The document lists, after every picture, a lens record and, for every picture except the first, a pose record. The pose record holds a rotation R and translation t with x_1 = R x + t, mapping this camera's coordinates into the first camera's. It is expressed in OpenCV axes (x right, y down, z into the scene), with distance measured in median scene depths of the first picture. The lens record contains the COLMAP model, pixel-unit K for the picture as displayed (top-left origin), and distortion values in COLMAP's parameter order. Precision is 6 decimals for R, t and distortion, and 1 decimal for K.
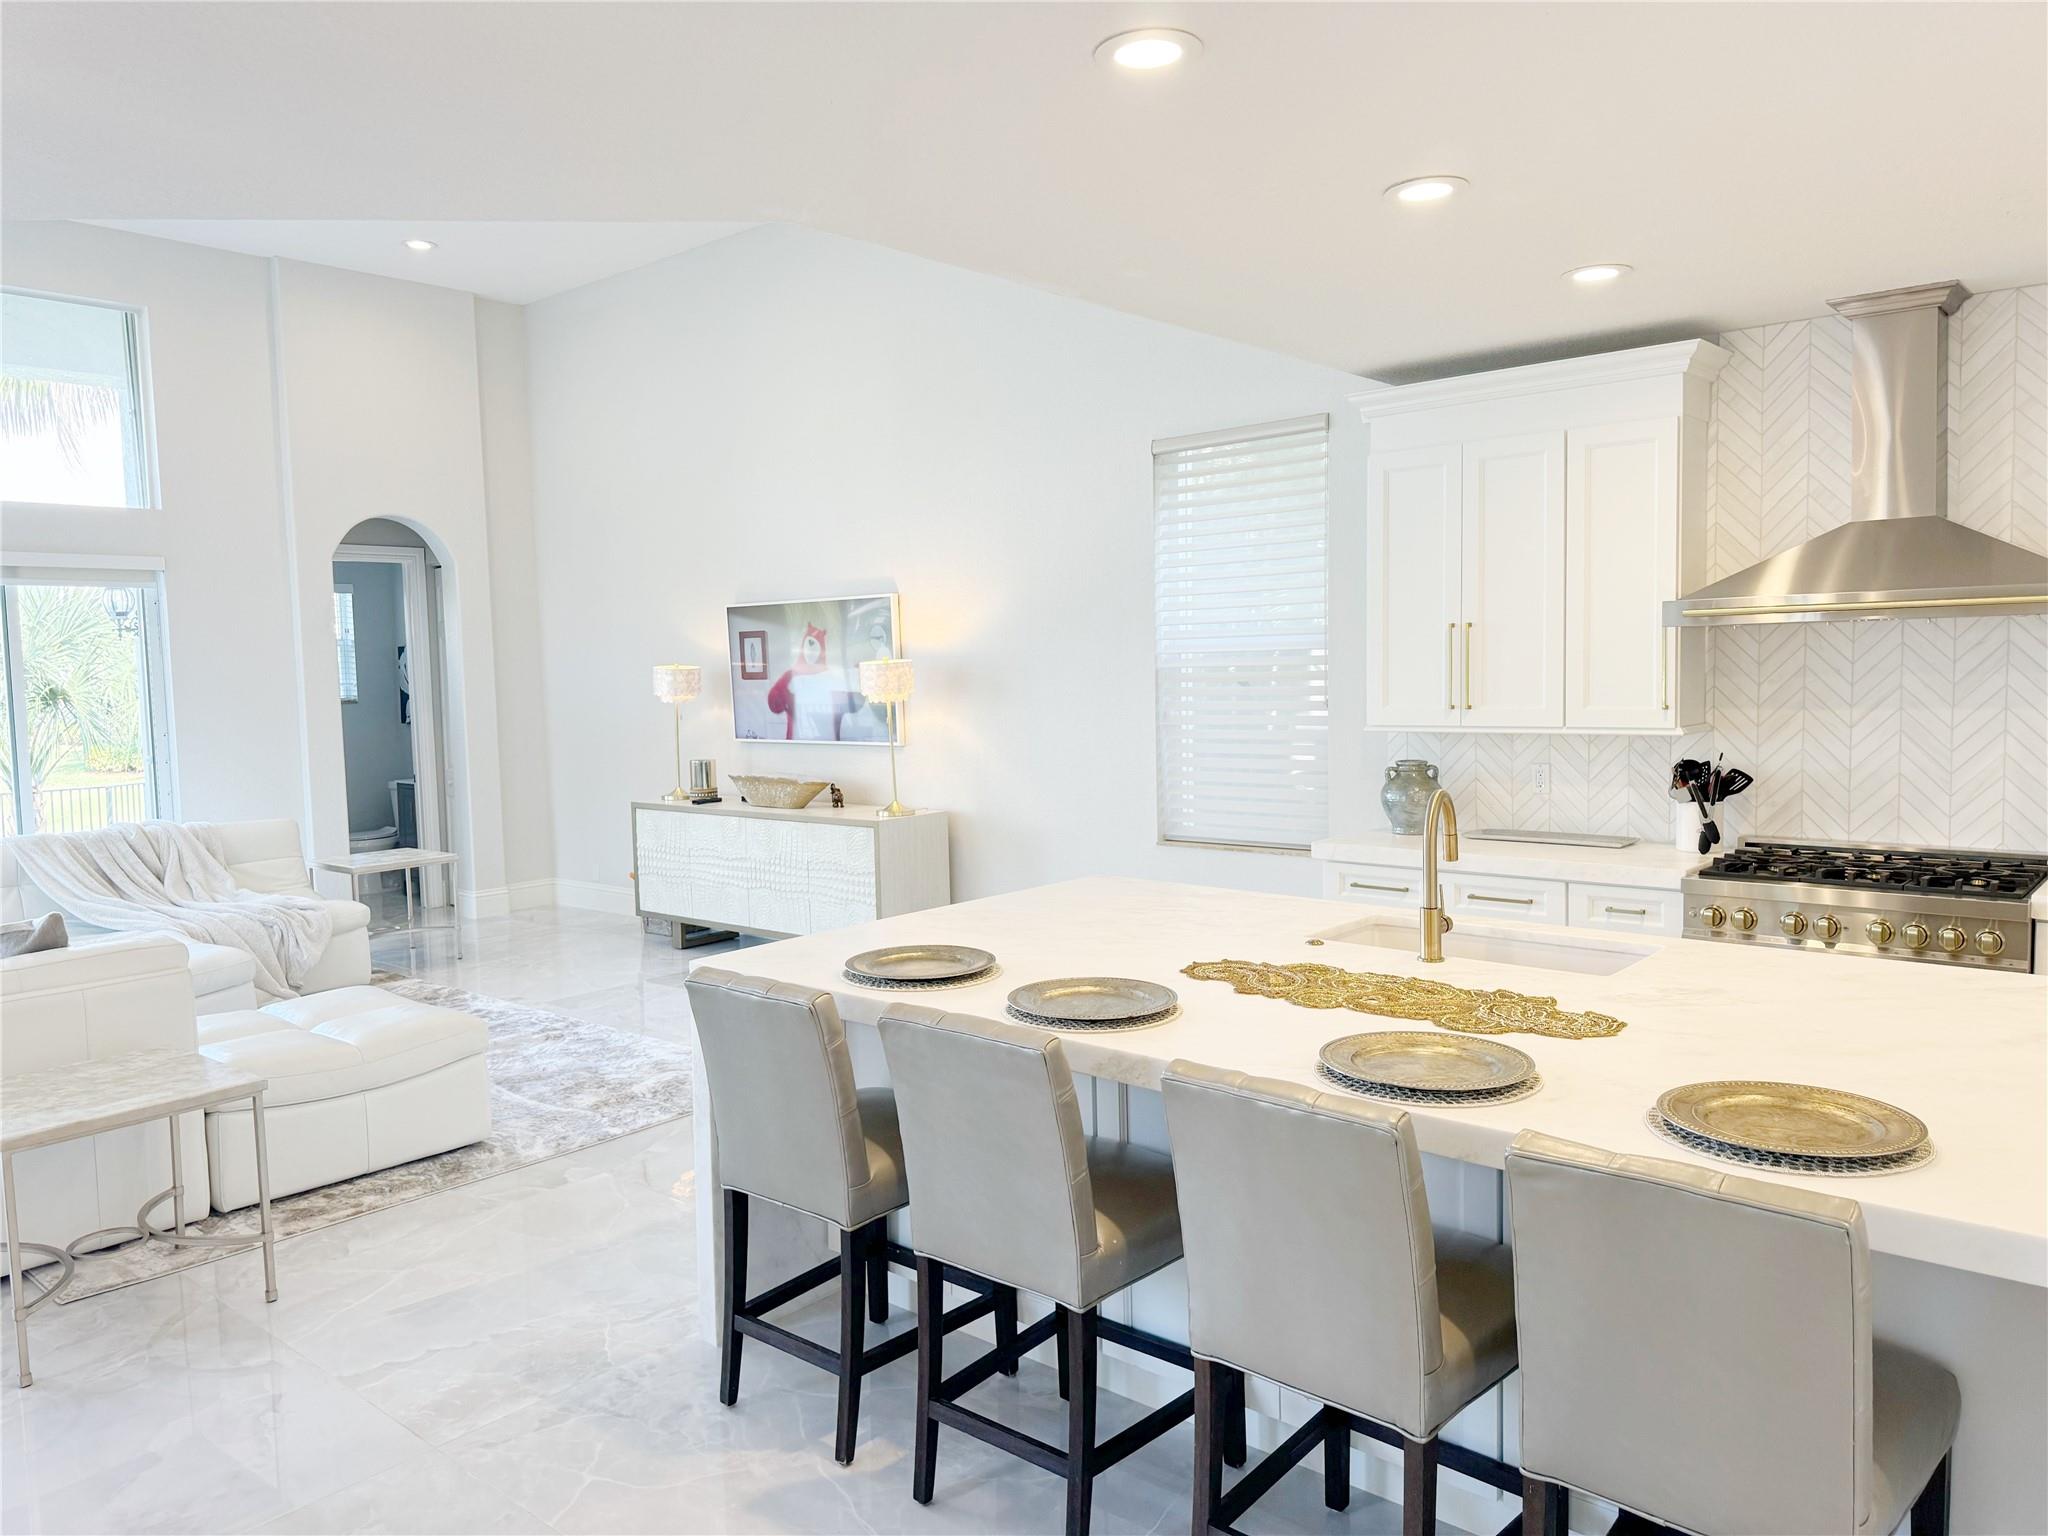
lens RADIAL K [[1453.2, 0, 1026.9], [0, 1453.2, 778.1], [0, 0, 1]] dist [0.042367, -0.034160]
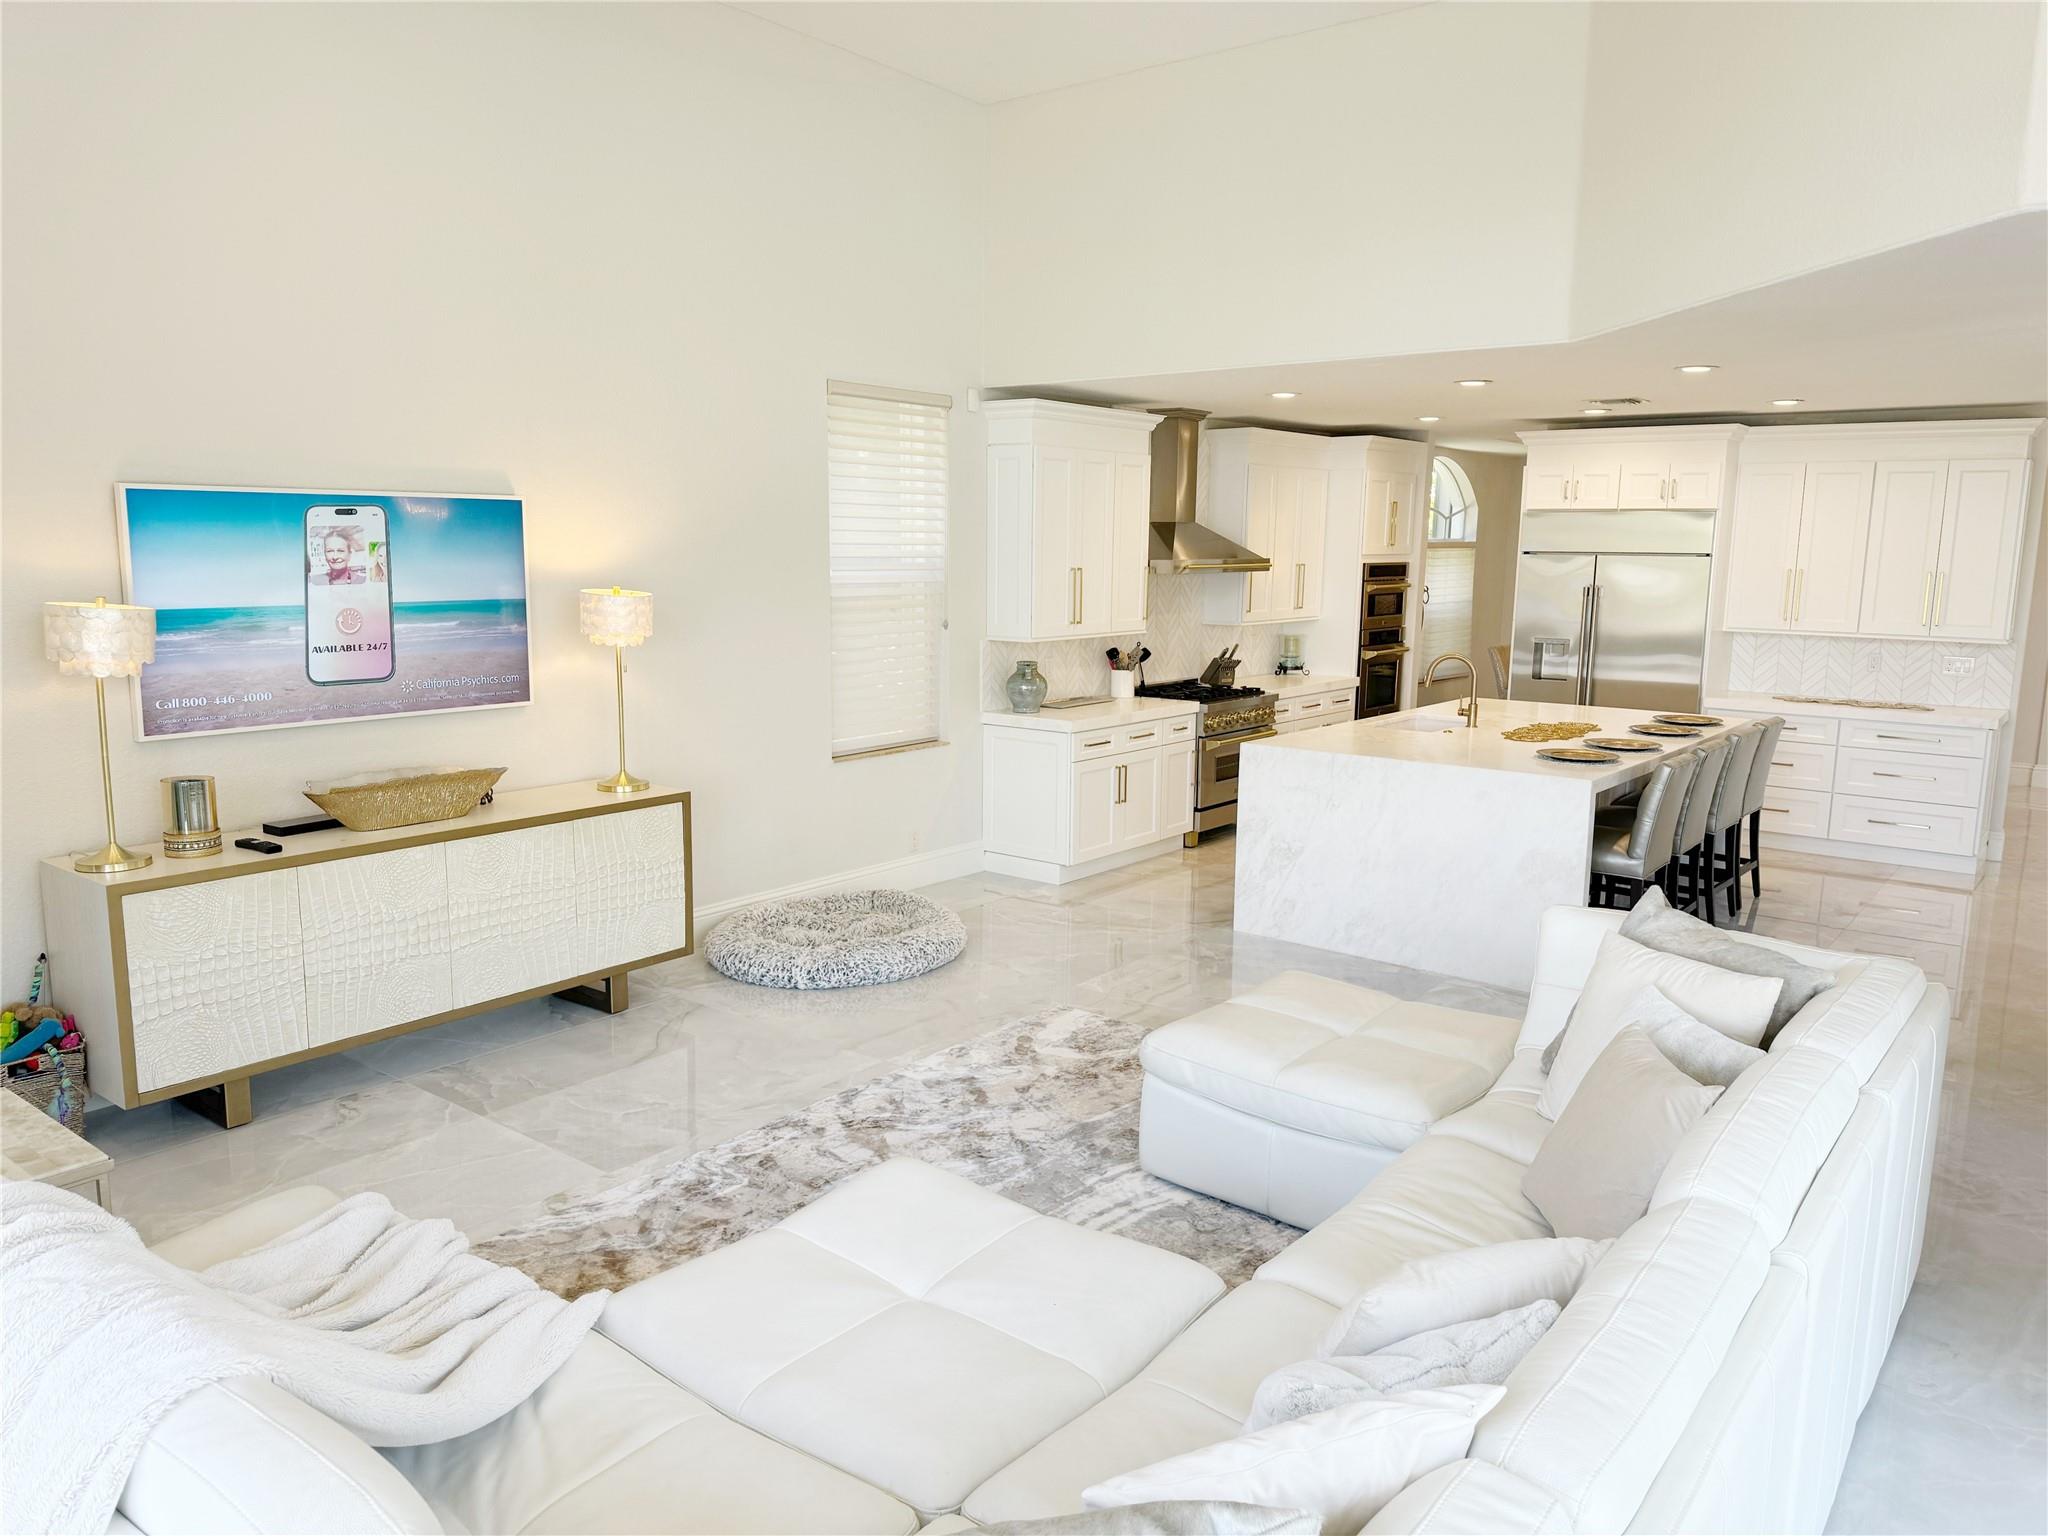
lens RADIAL K [[1453.2, 0, 1026.9], [0, 1453.2, 778.1], [0, 0, 1]] dist [0.042367, -0.034160]
pose [[-0.058028, -0.138282, 0.988691, -1.341661], [0.072334, 0.987175, 0.142315, -0.117272], [-0.995691, 0.079774, -0.047281, 1.236909]]
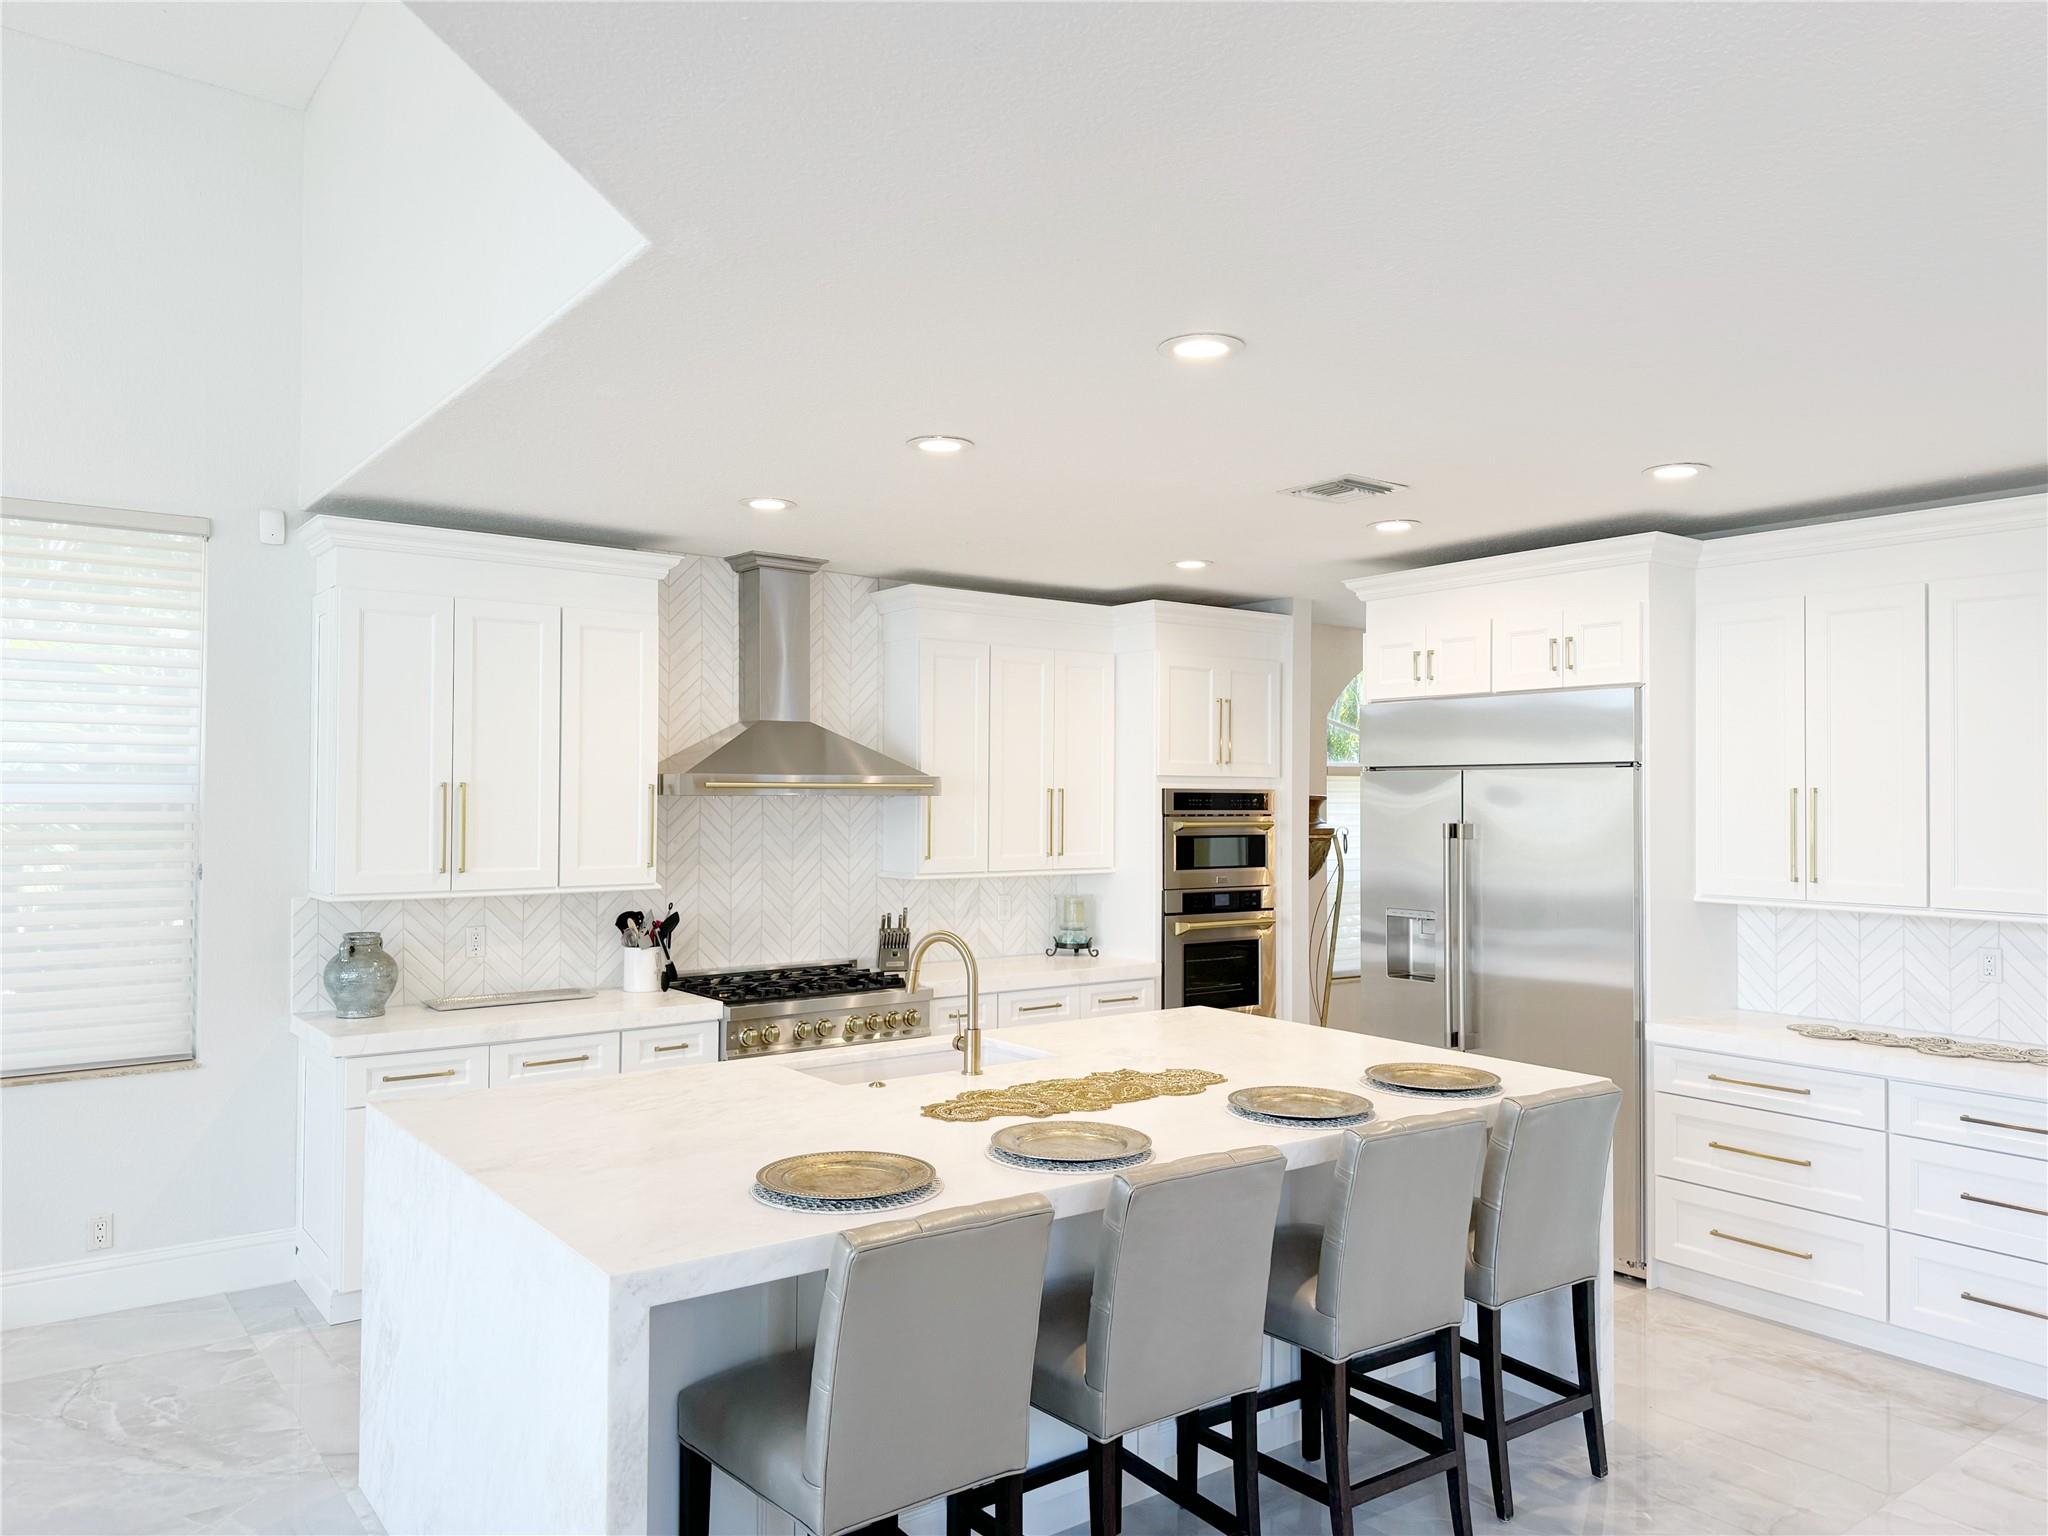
lens RADIAL K [[1433.2, 0, 1038.8], [0, 1433.2, 770.4], [0, 0, 1]] dist [0.072640, -0.082526]
pose [[0.190979, 0.043308, 0.980638, -0.603713], [0.069893, 0.995891, -0.057593, -0.035618], [-0.979103, 0.079539, 0.187167, 0.484429]]
